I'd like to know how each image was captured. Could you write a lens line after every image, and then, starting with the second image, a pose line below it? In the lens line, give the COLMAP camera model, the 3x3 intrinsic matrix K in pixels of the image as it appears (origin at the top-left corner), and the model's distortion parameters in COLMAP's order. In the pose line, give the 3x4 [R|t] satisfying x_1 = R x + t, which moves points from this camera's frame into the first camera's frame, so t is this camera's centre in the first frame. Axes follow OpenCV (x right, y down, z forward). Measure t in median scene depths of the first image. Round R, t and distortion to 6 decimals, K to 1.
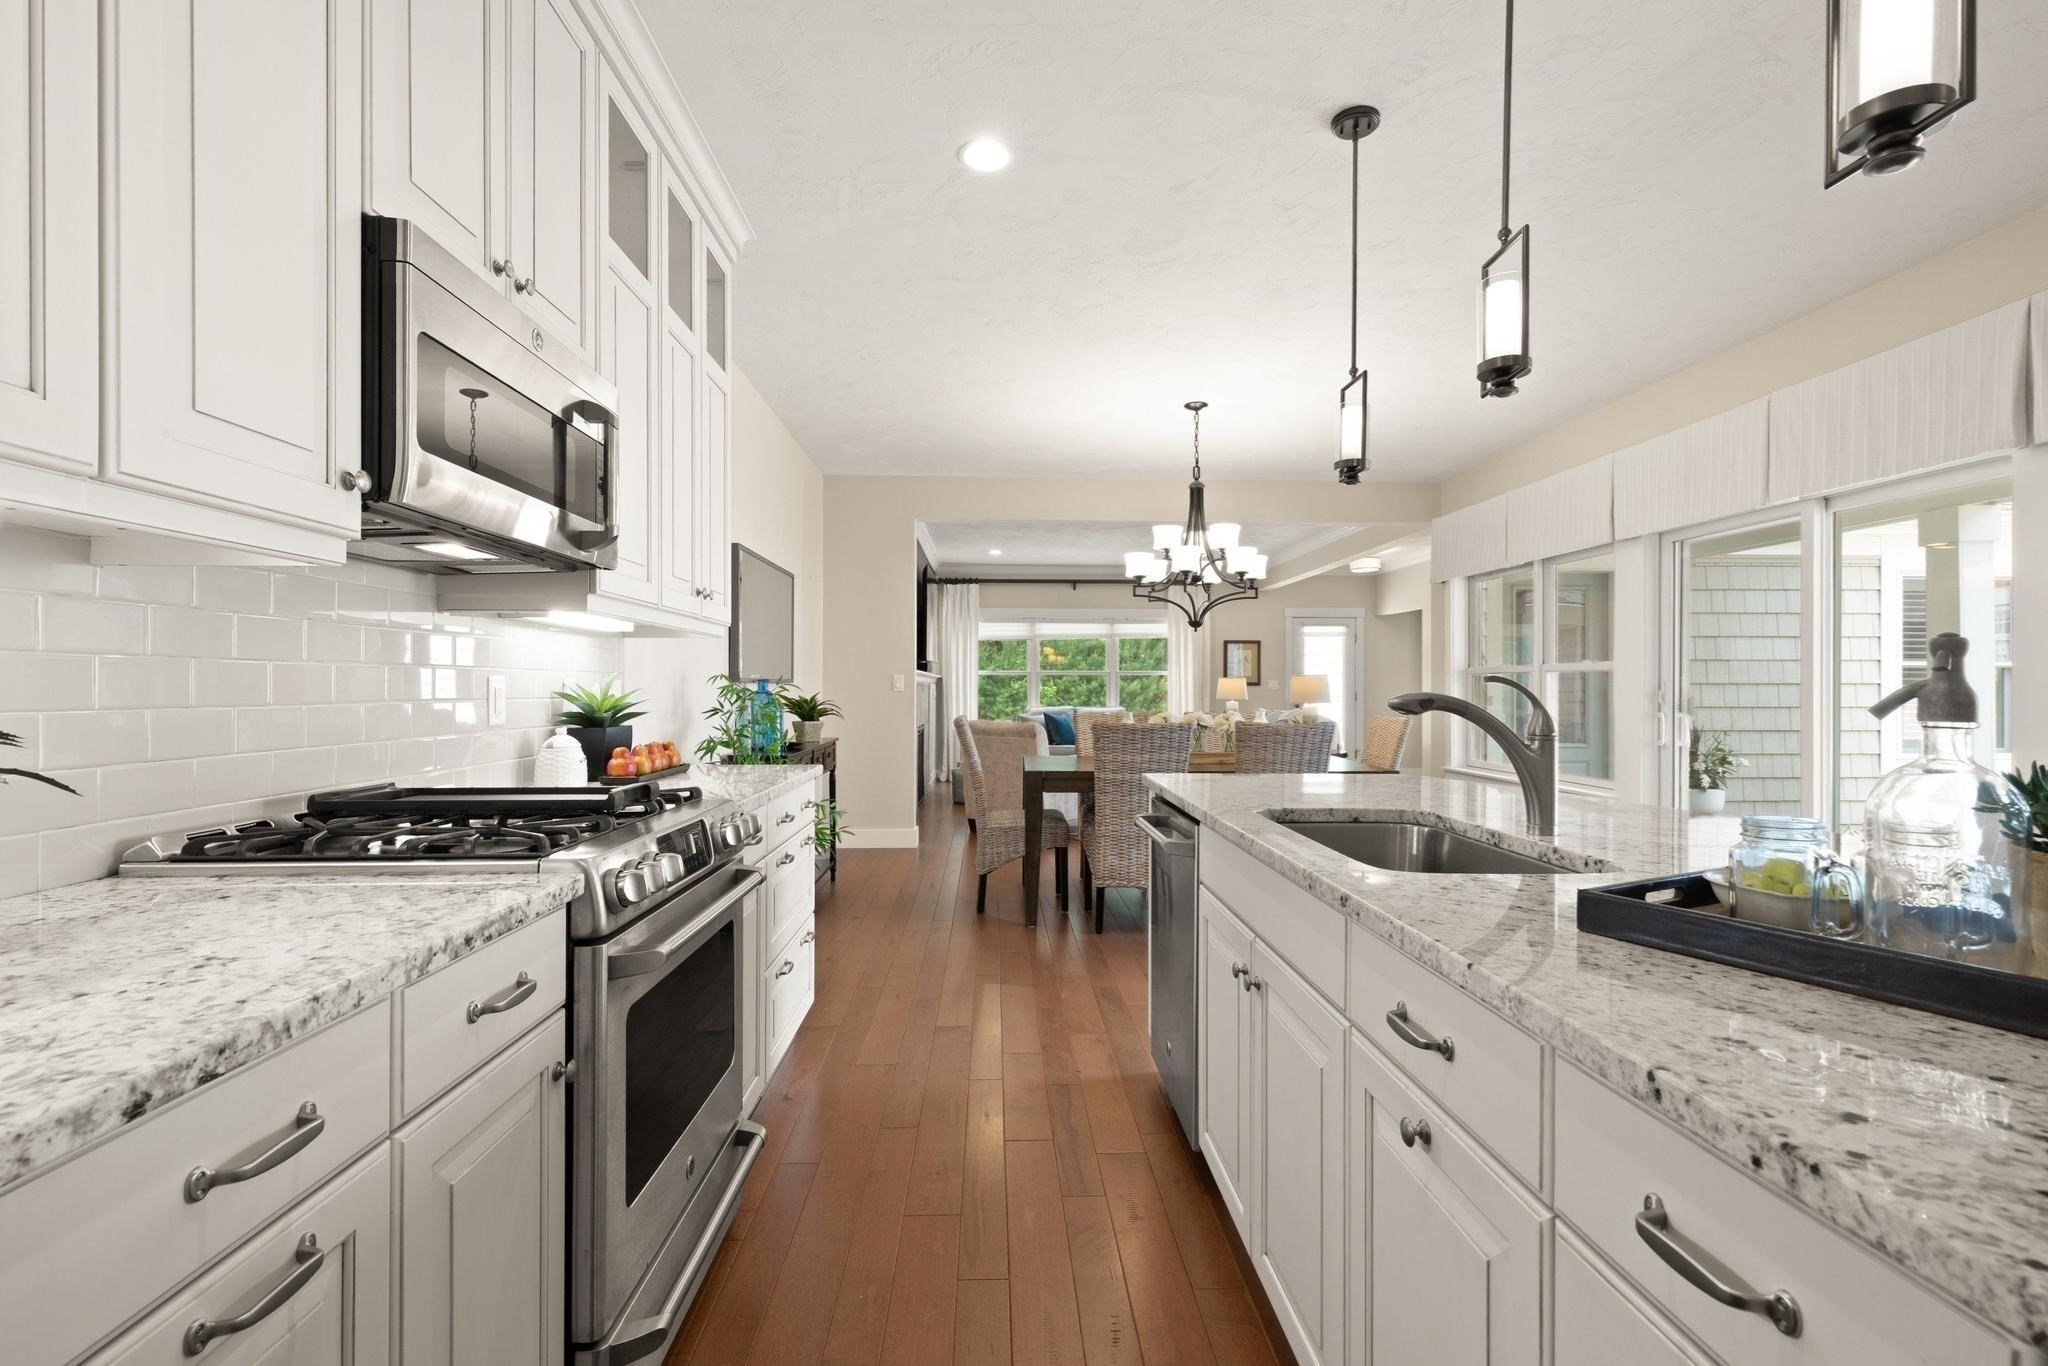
lens RADIAL K [[940.8, 0, 1033.1], [0, 940.8, 683.5], [0, 0, 1]] dist [-0.002202, -0.000032]
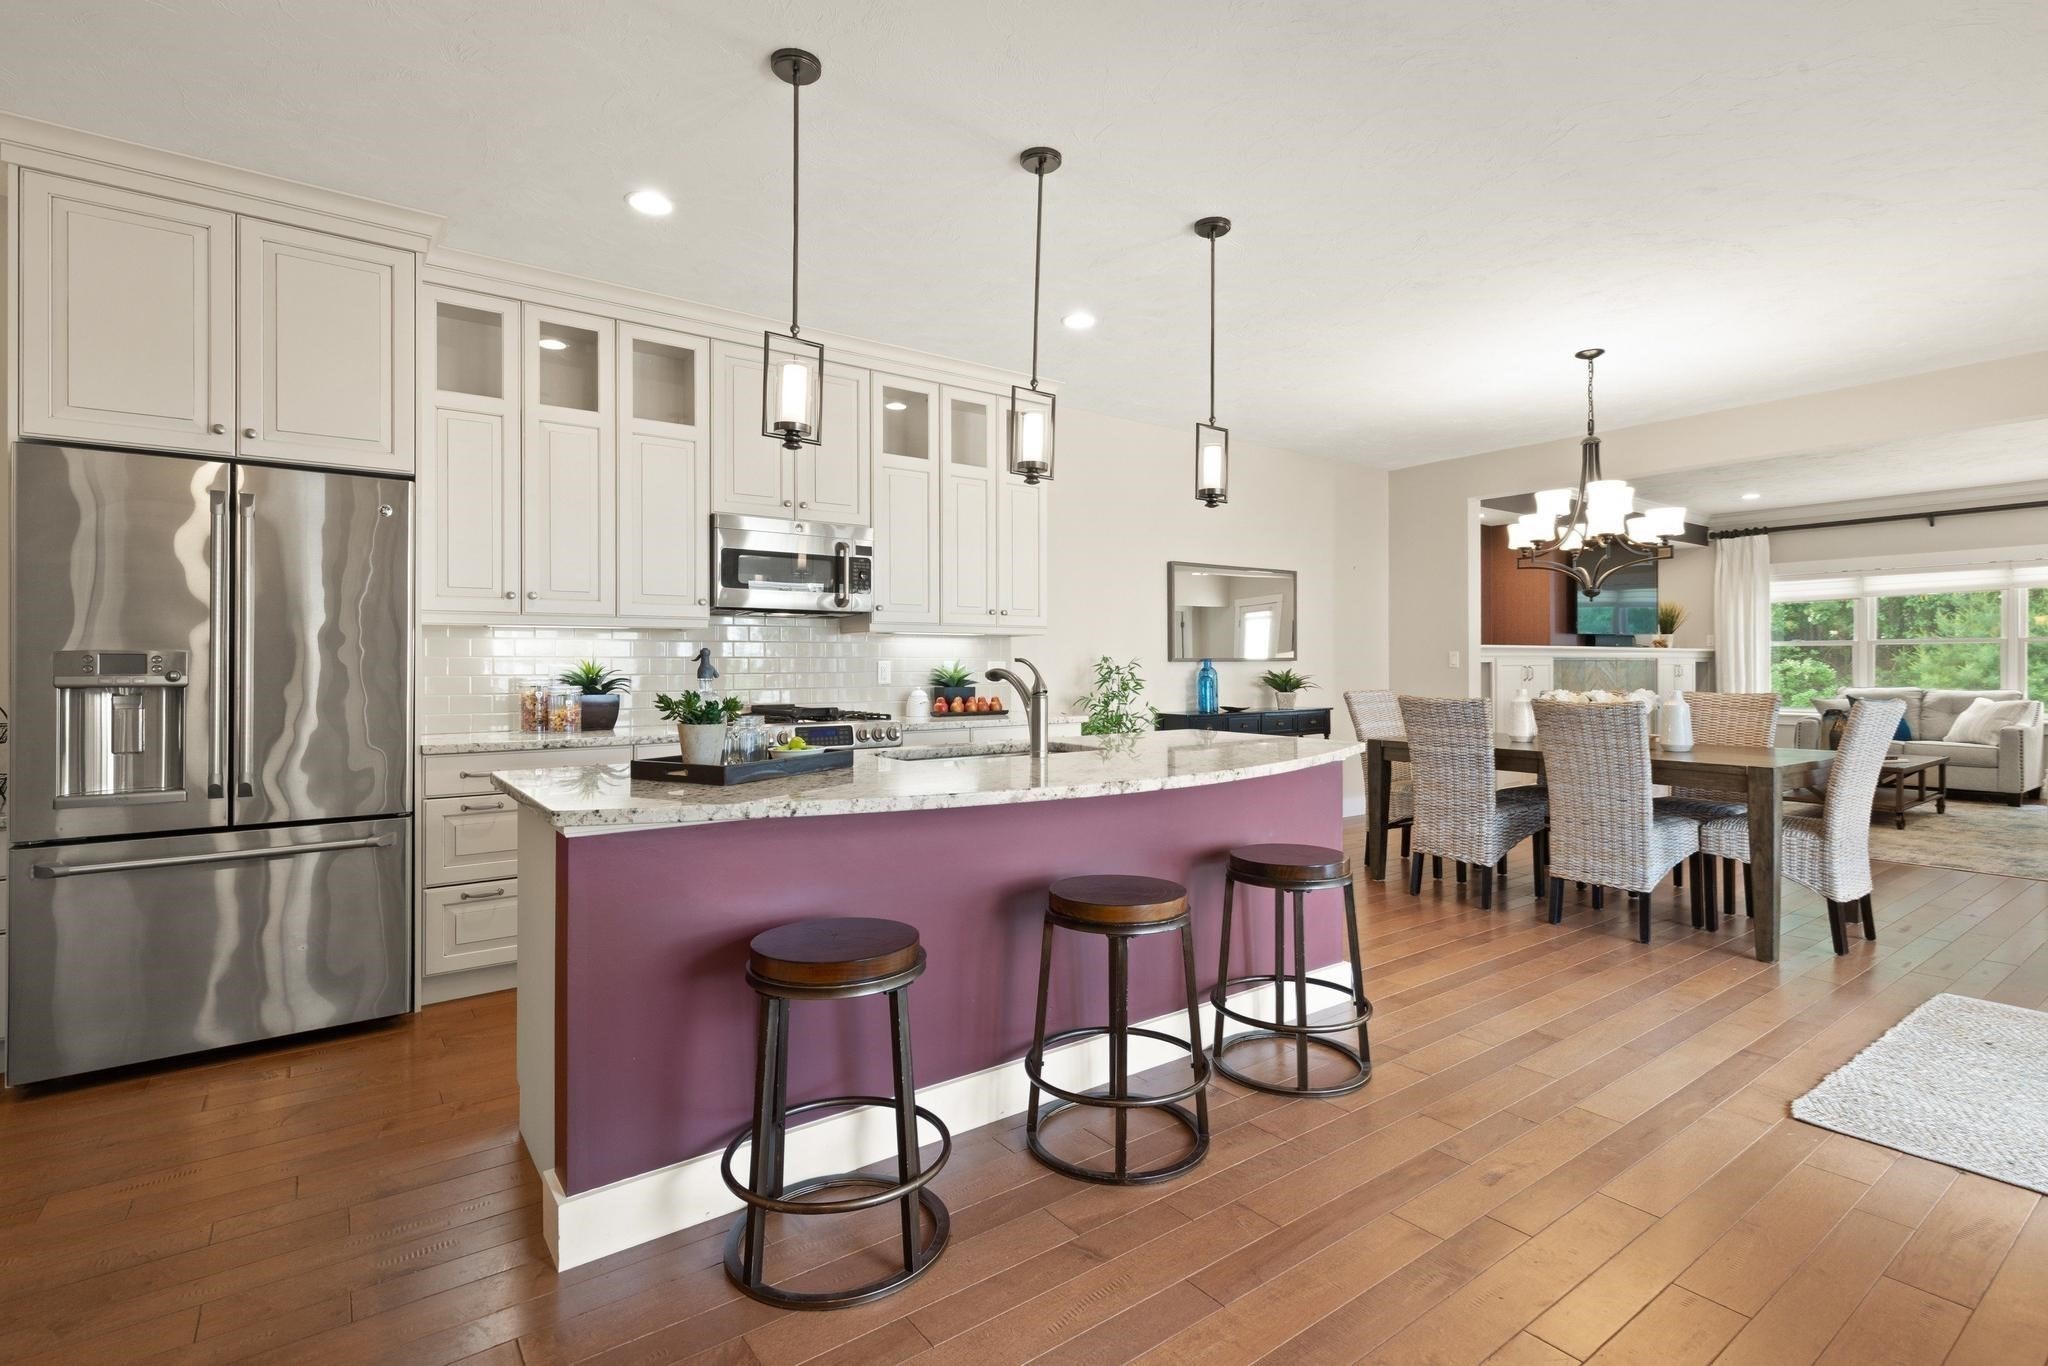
lens RADIAL K [[970.4, 0, 1032.0], [0, 970.4, 654.2], [0, 0, 1]] dist [0.015242, 0.000051]
pose [[0.560670, -0.012621, -0.827943, 1.243554], [0.008120, 0.999920, -0.009744, 0.000233], [0.827999, -0.001260, 0.560728, 0.039116]]
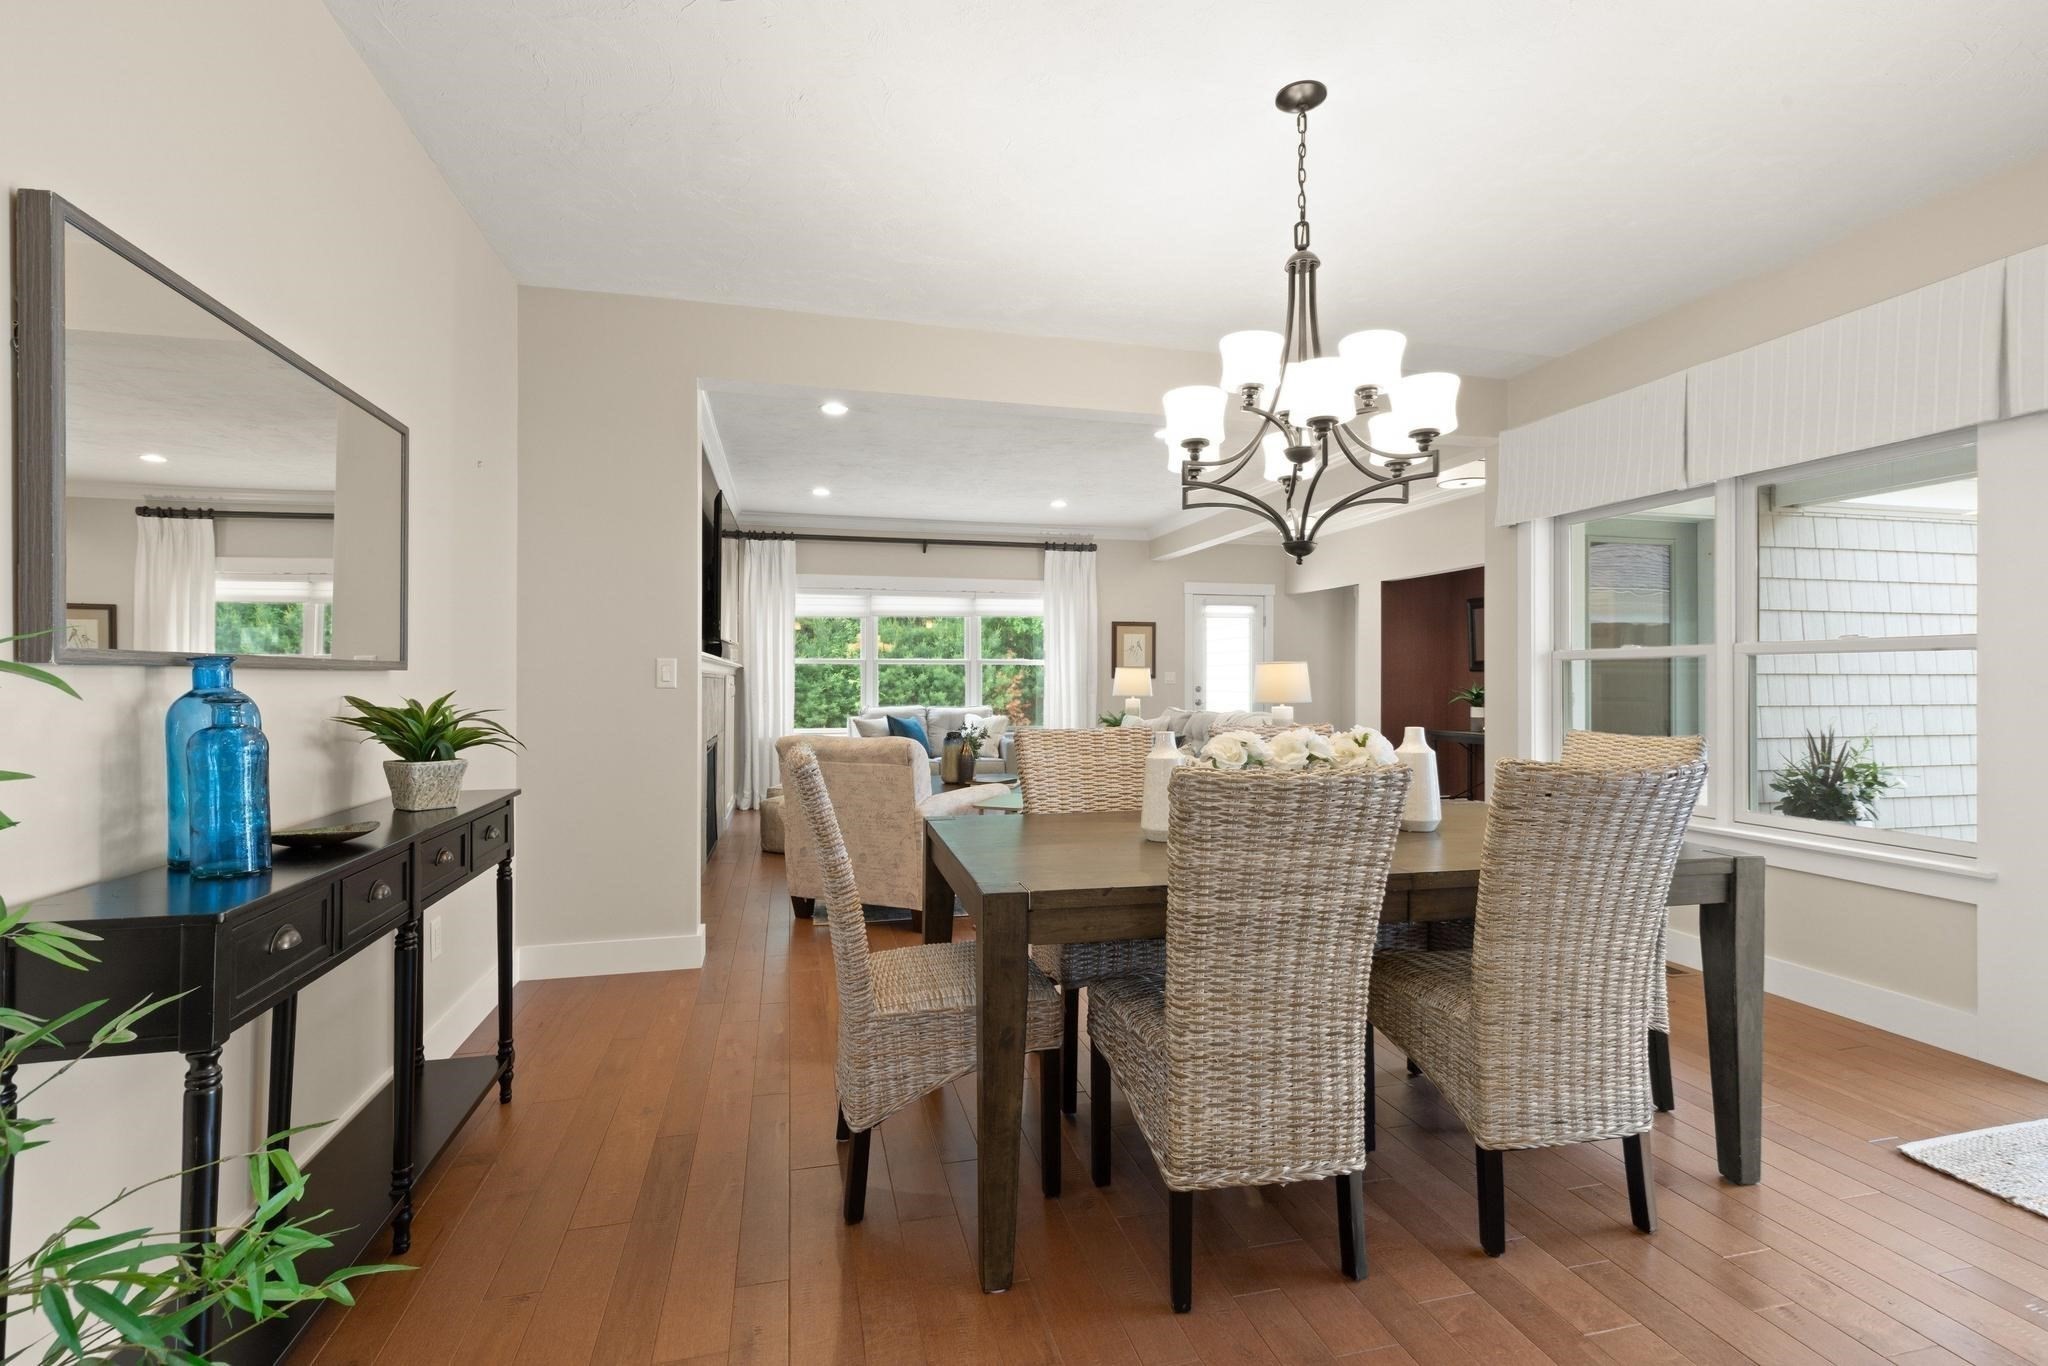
lens RADIAL K [[939.0, 0, 1037.7], [0, 939.0, 677.8], [0, 0, 1]] dist [0.010520, -0.000036]
pose [[0.977693, -0.000074, 0.210041, -0.117274], [-0.000061, 1.000000, 0.000637, 0.005505], [-0.210041, -0.000636, 0.977692, 1.055110]]
